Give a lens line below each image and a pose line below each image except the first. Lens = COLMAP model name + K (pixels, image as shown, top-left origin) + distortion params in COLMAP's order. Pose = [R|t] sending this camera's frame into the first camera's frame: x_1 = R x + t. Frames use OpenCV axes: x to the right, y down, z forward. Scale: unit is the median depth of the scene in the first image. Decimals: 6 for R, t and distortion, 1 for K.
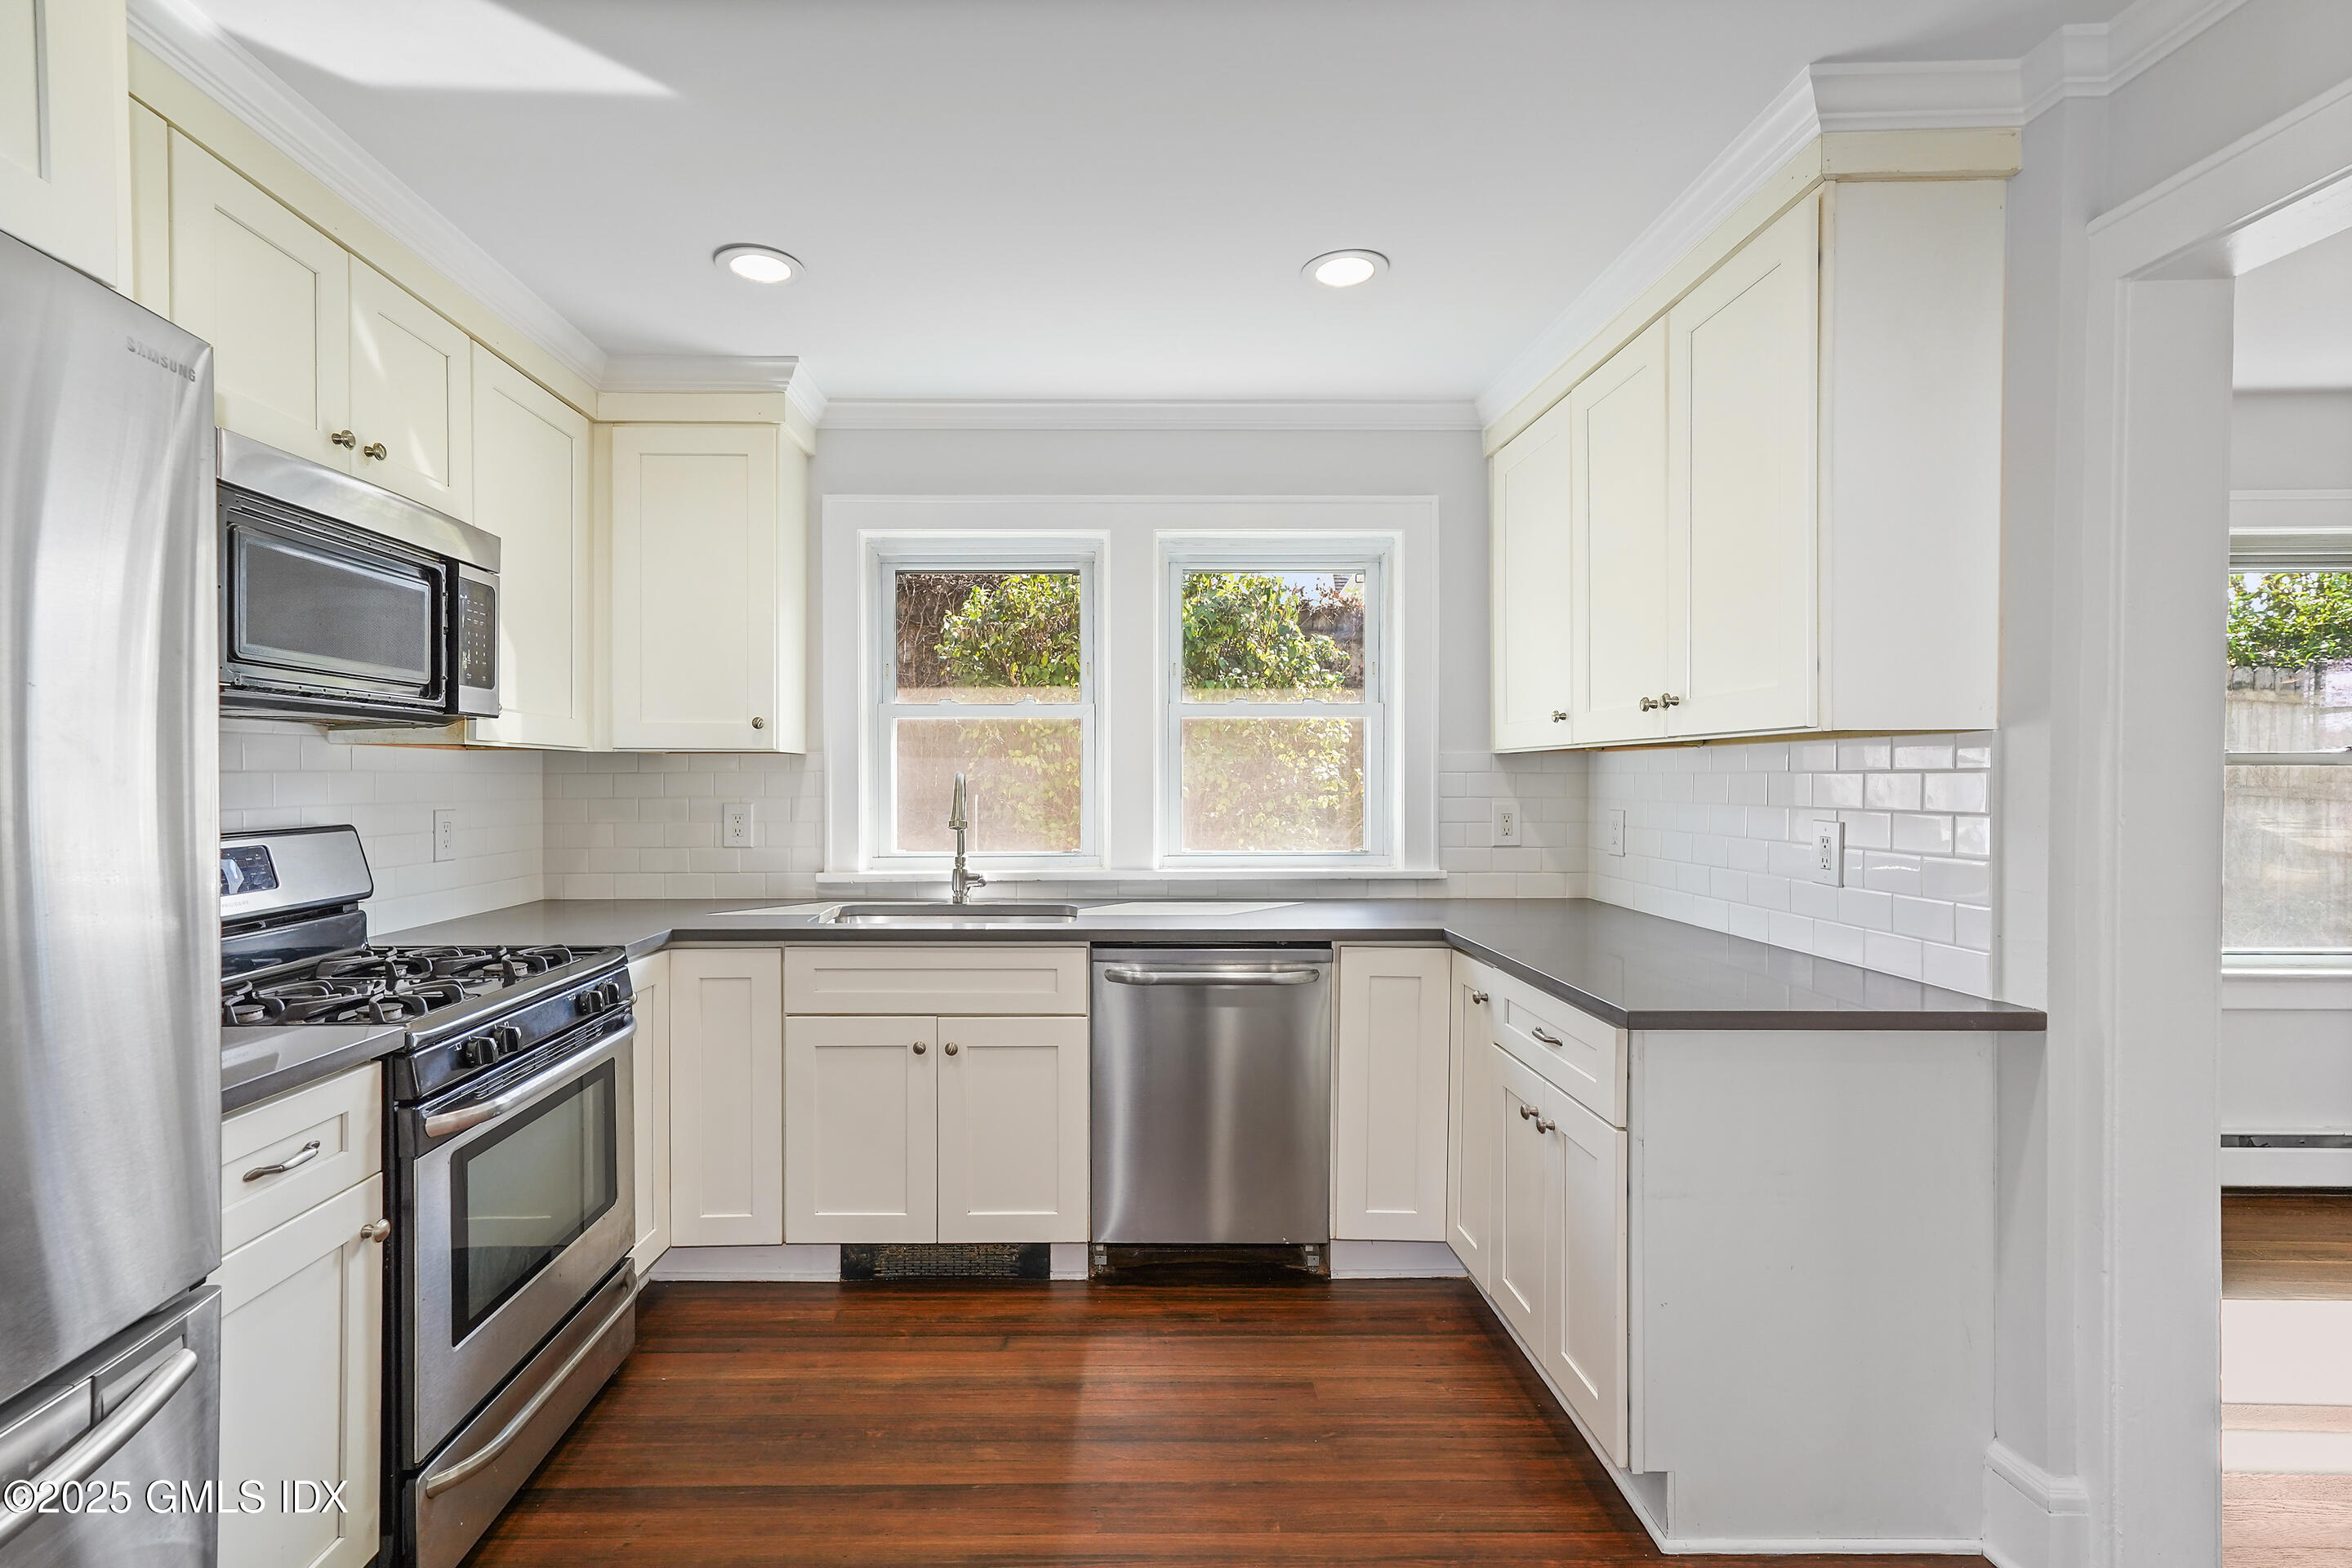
lens RADIAL K [[1089.9, 0, 1099.6], [0, 1089.9, 784.0], [0, 0, 1]] dist [0.002708, 0.007529]
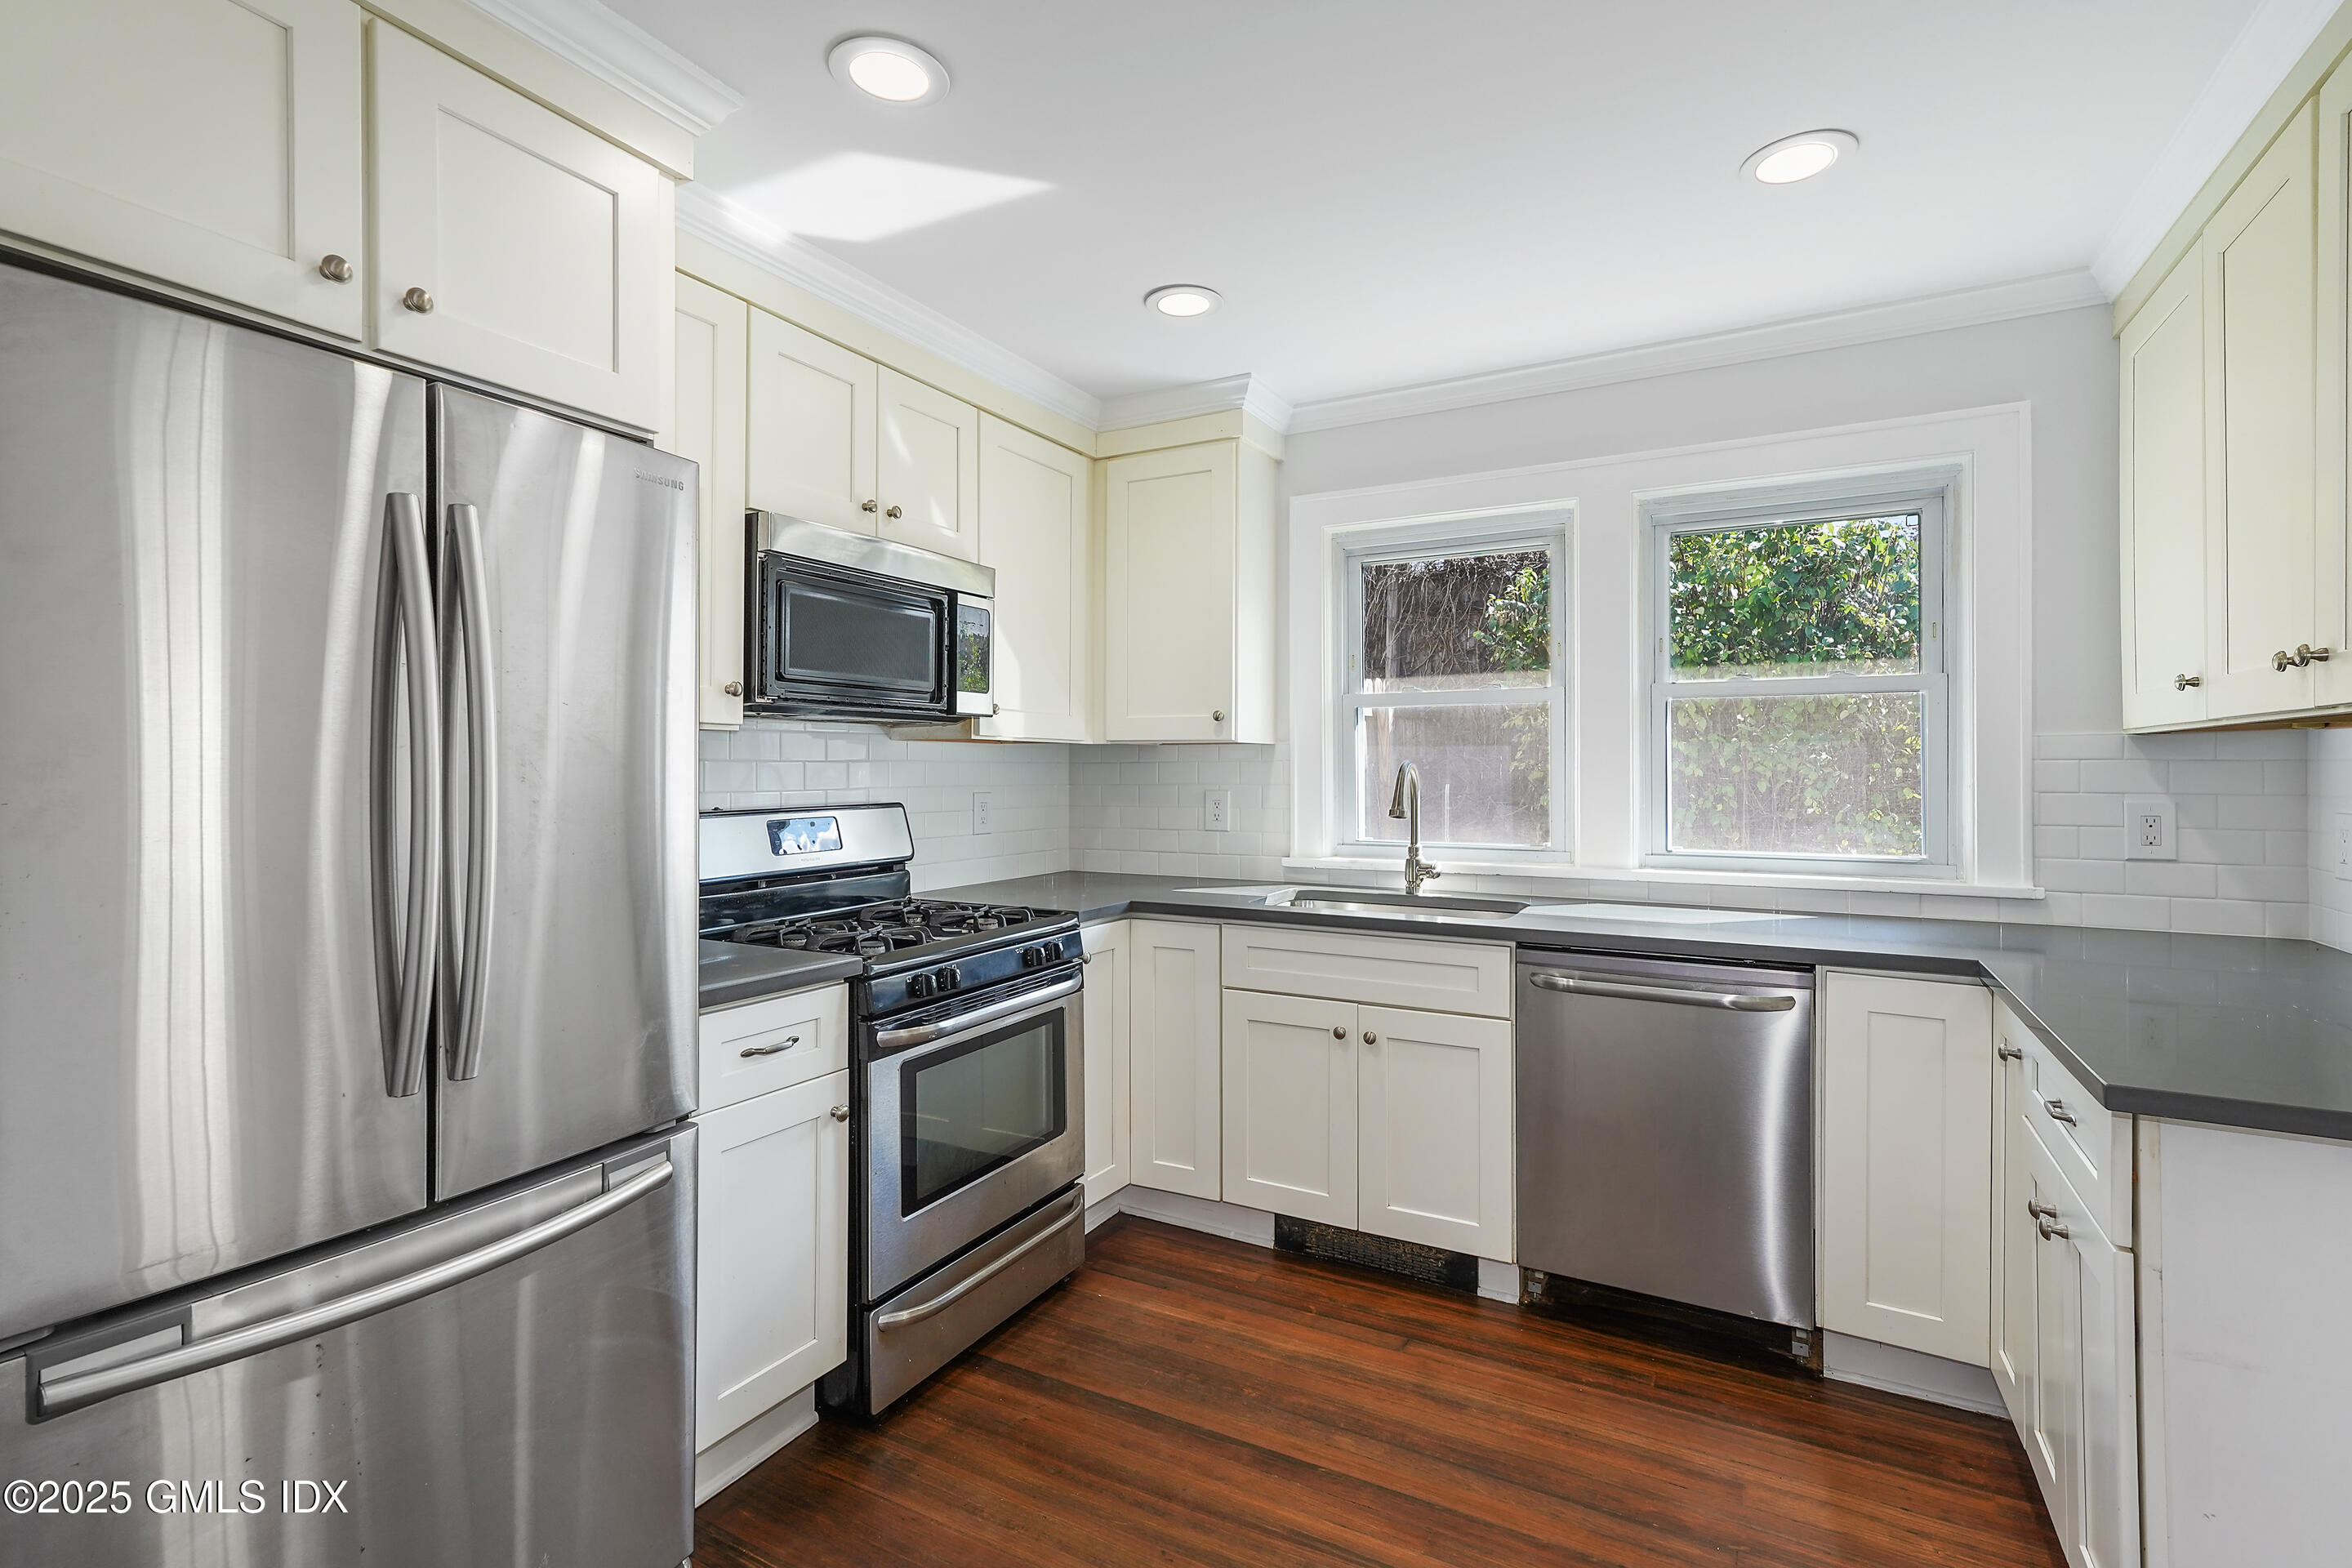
lens RADIAL K [[1089.9, 0, 1138.7], [0, 1089.9, 759.1], [0, 0, 1]] dist [0.002708, 0.007529]
pose [[0.870306, -0.003159, -0.492501, 0.187267], [-0.003677, 0.999910, -0.012912, 0.001276], [0.492498, 0.013049, 0.870216, 0.024324]]
